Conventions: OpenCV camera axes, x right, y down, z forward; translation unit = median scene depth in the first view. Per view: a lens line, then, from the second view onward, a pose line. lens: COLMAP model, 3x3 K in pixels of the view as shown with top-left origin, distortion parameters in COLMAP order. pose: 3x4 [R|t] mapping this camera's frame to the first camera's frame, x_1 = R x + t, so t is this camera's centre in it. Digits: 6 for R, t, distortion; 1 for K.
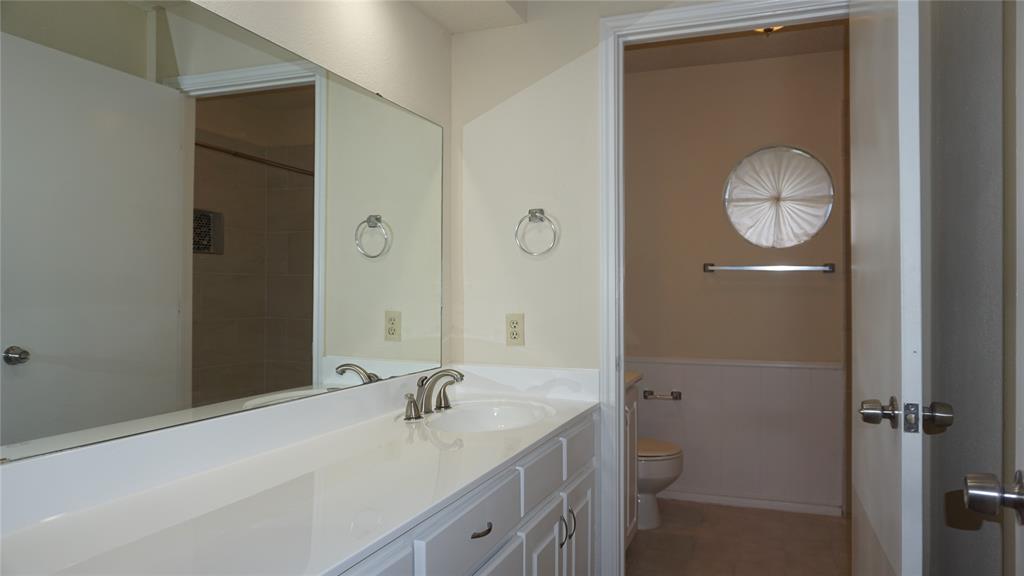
lens RADIAL K [[690.4, 0, 513.8], [0, 690.4, 290.1], [0, 0, 1]] dist [-0.035030, -0.002487]
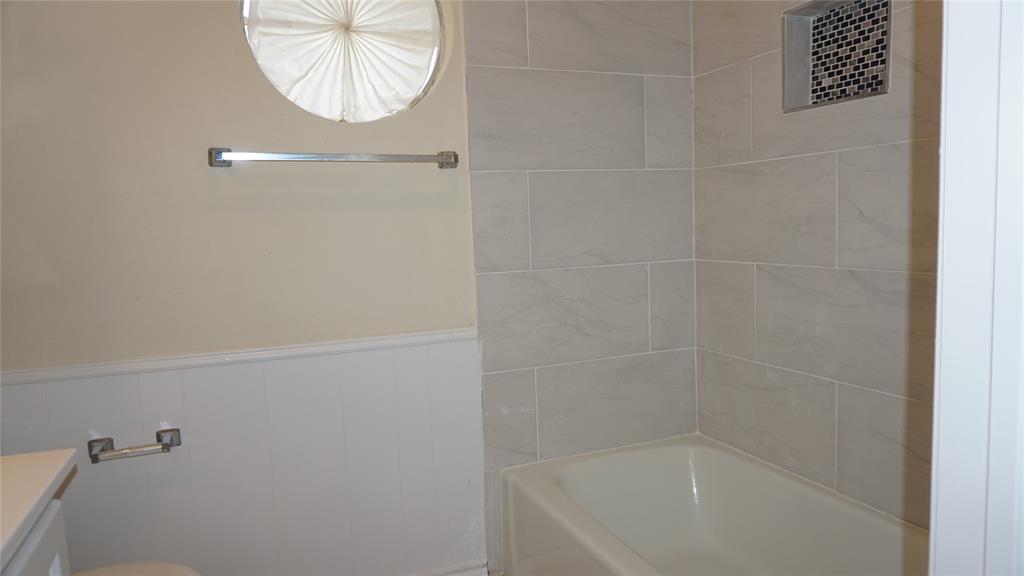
lens RADIAL K [[690.4, 0, 517.6], [0, 690.4, 289.9], [0, 0, 1]] dist [-0.035030, -0.002487]
pose [[0.734067, -0.095395, 0.672344, 0.110957], [0.031921, 0.993837, 0.106158, 0.014016], [-0.678327, -0.056465, 0.732588, 0.519072]]
